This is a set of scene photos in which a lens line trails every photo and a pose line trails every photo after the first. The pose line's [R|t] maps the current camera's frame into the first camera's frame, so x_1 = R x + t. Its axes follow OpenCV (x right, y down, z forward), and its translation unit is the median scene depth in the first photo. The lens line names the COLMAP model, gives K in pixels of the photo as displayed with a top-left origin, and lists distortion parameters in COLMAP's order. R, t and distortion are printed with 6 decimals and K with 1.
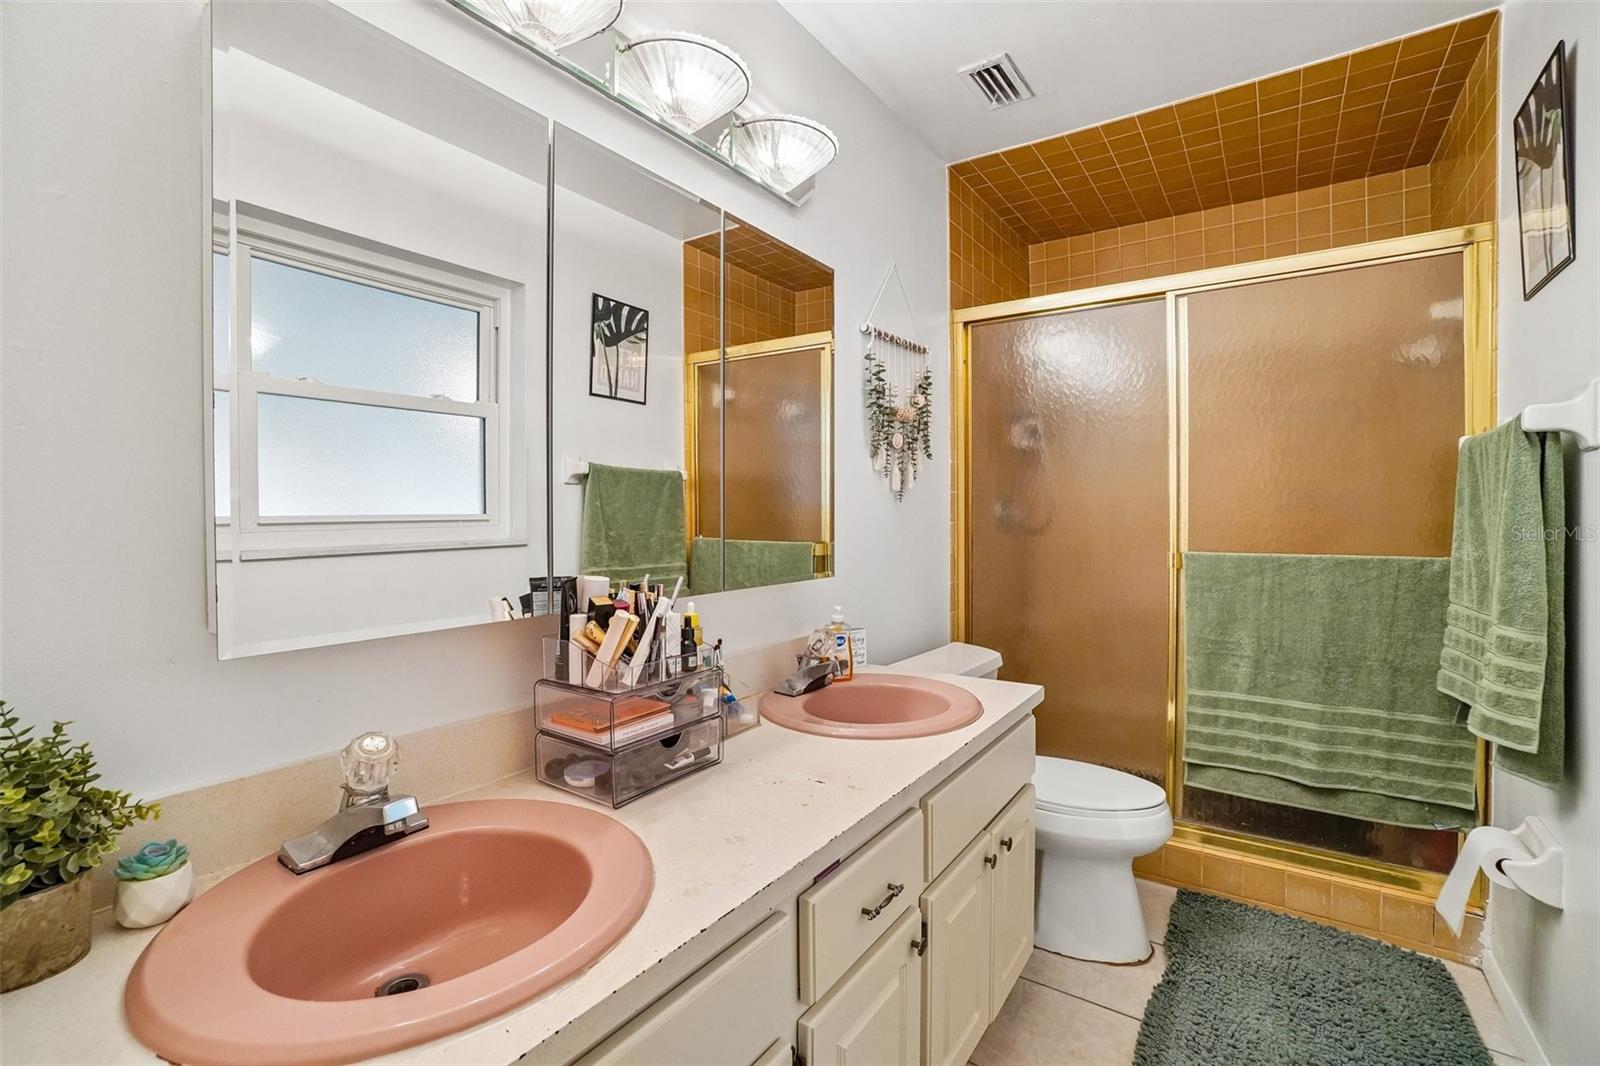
lens RADIAL K [[711.1, 0, 815.5], [0, 711.1, 527.5], [0, 0, 1]] dist [-0.057694, 0.018760]
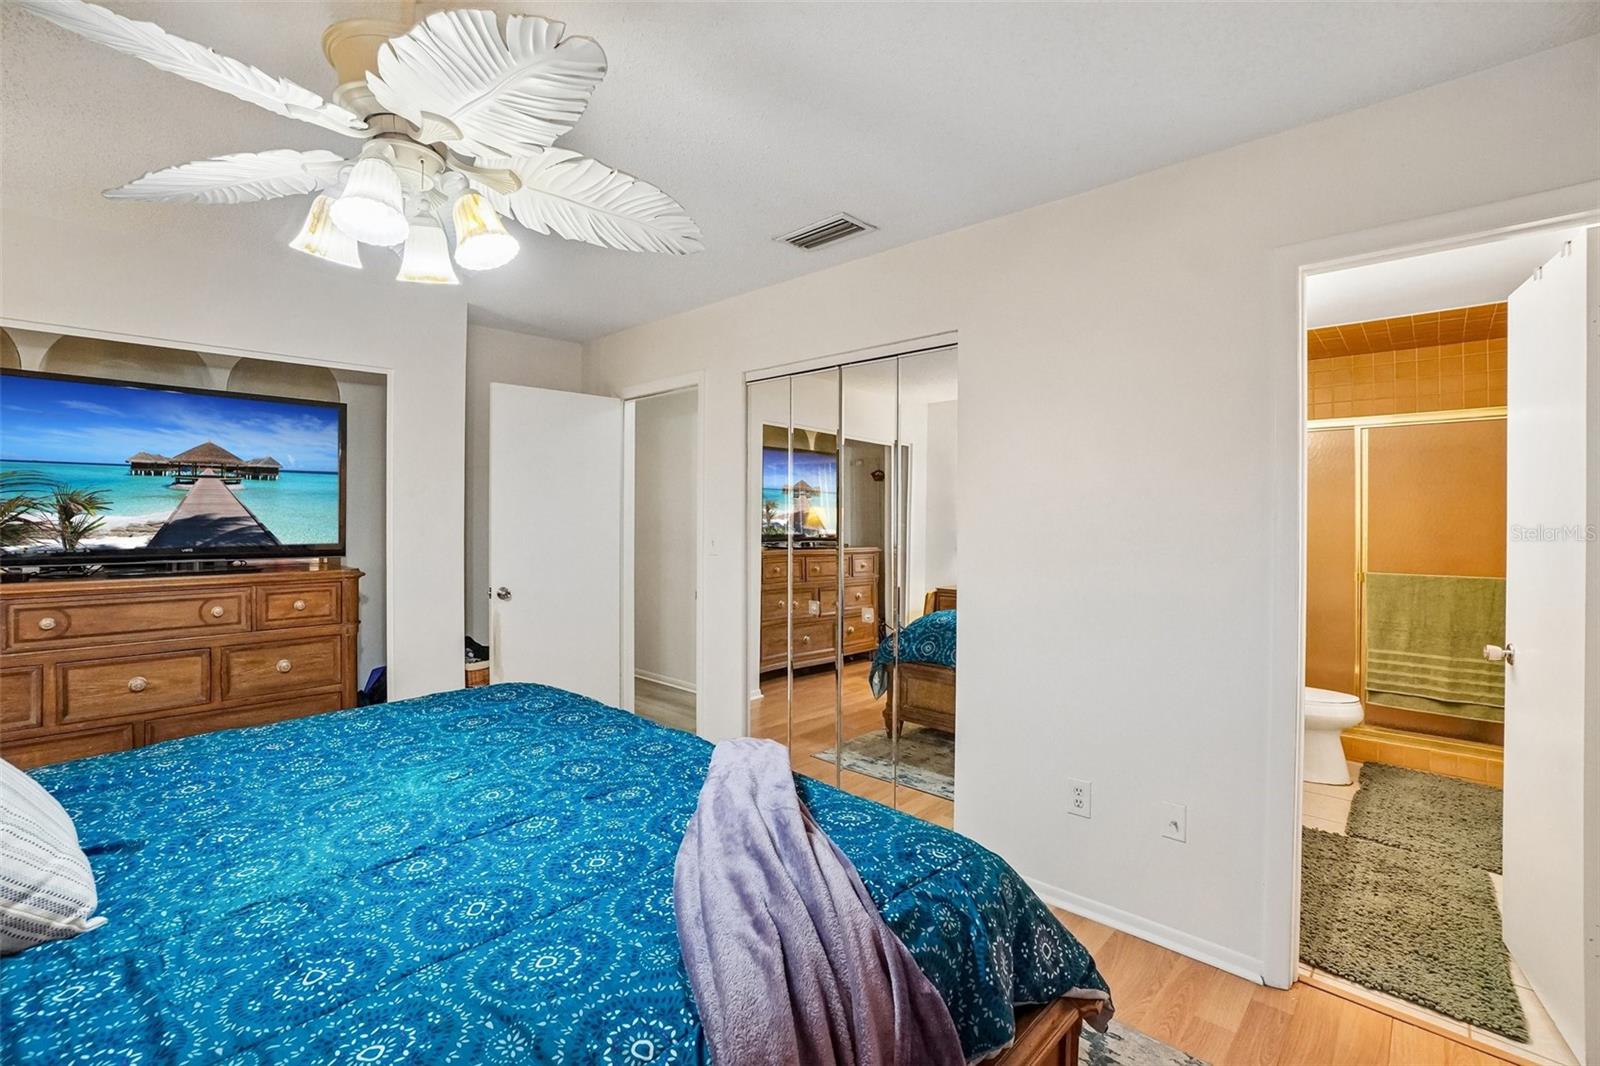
lens RADIAL K [[711.1, 0, 807.1], [0, 711.1, 520.4], [0, 0, 1]] dist [-0.057694, 0.018760]
pose [[0.987900, 0.006264, -0.154963, -0.670323], [-0.008708, 0.999848, -0.015098, -0.064287], [0.154844, 0.016265, 0.987805, -1.057863]]
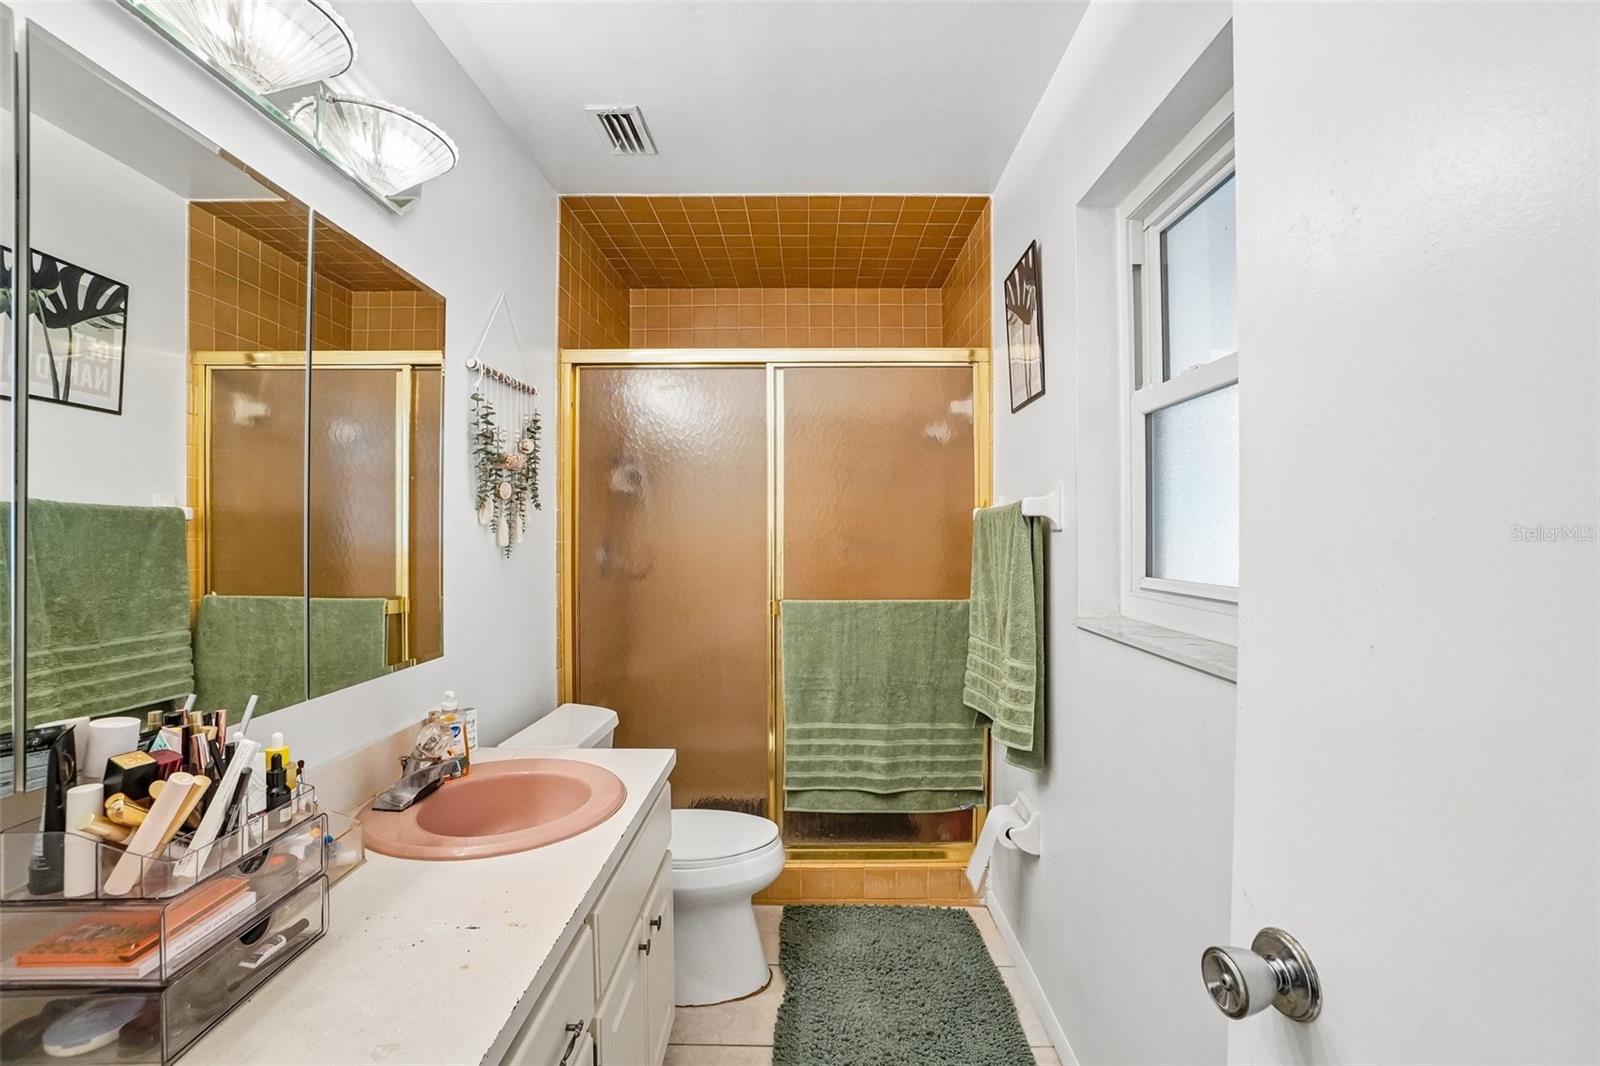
lens RADIAL K [[711.1, 0, 815.4], [0, 711.1, 537.1], [0, 0, 1]] dist [-0.057694, 0.018760]
pose [[0.824467, 0.004761, 0.565891, -0.073233], [0.003642, 0.999899, -0.013718, -0.054551], [-0.565899, 0.013371, 0.824366, 0.045051]]
